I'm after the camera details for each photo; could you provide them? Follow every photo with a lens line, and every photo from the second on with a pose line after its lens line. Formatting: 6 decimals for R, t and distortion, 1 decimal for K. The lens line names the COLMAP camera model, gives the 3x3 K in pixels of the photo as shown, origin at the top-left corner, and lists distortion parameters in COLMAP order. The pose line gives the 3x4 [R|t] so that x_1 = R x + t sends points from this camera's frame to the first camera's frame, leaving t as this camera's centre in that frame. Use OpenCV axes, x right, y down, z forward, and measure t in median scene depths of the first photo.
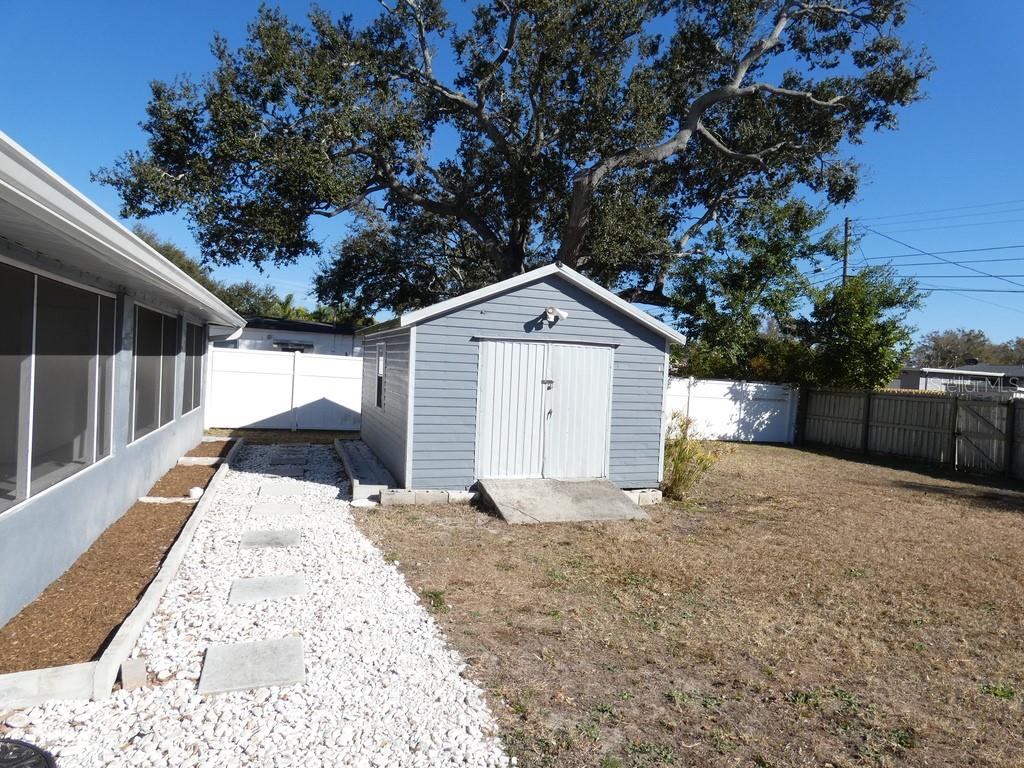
lens RADIAL K [[611.4, 0, 528.8], [0, 611.4, 378.4], [0, 0, 1]] dist [-0.002684, -0.004264]
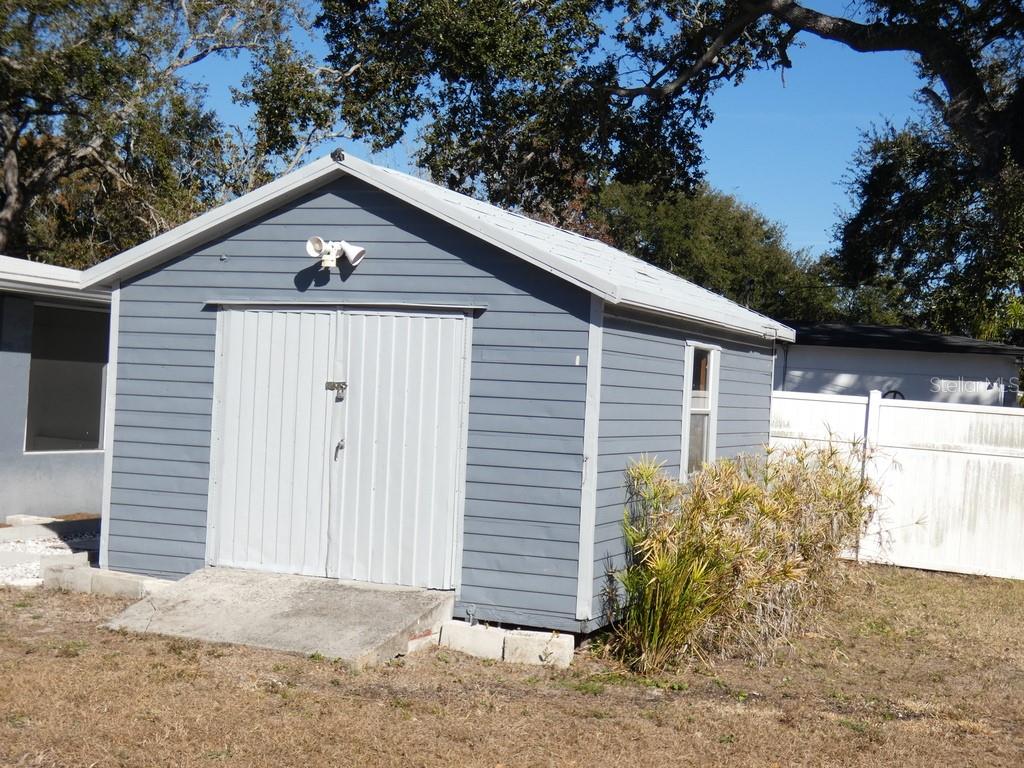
lens RADIAL K [[1453.7, 0, 512.0], [0, 1453.7, 384.0], [0, 0, 1]] dist [0.297337, -0.006822]
pose [[0.719346, -0.013094, -0.694529, 0.998655], [-0.030564, 0.998257, -0.050477, 0.061949], [0.693979, 0.057538, 0.717692, 0.229526]]
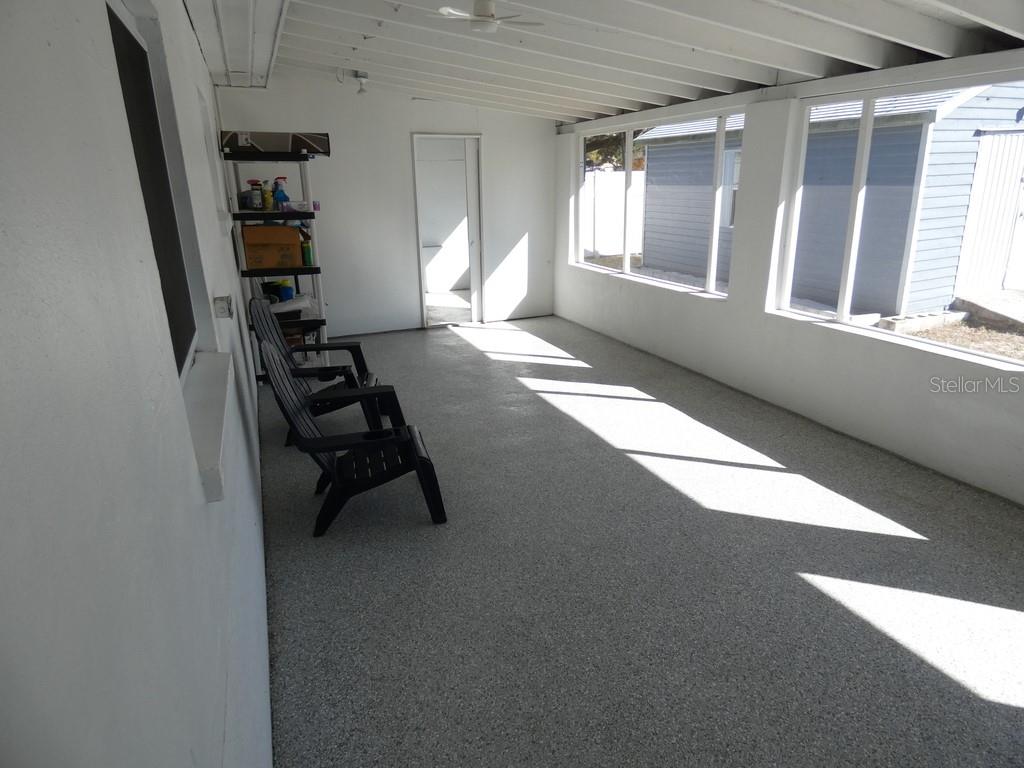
lens RADIAL K [[611.4, 0, 528.8], [0, 611.4, 378.4], [0, 0, 1]] dist [-0.002684, -0.004264]
pose [[0.995037, -0.089611, 0.043259, -0.746389], [0.073150, 0.953461, 0.292509, -0.031445], [-0.067458, -0.287893, 0.955284, 0.137418]]
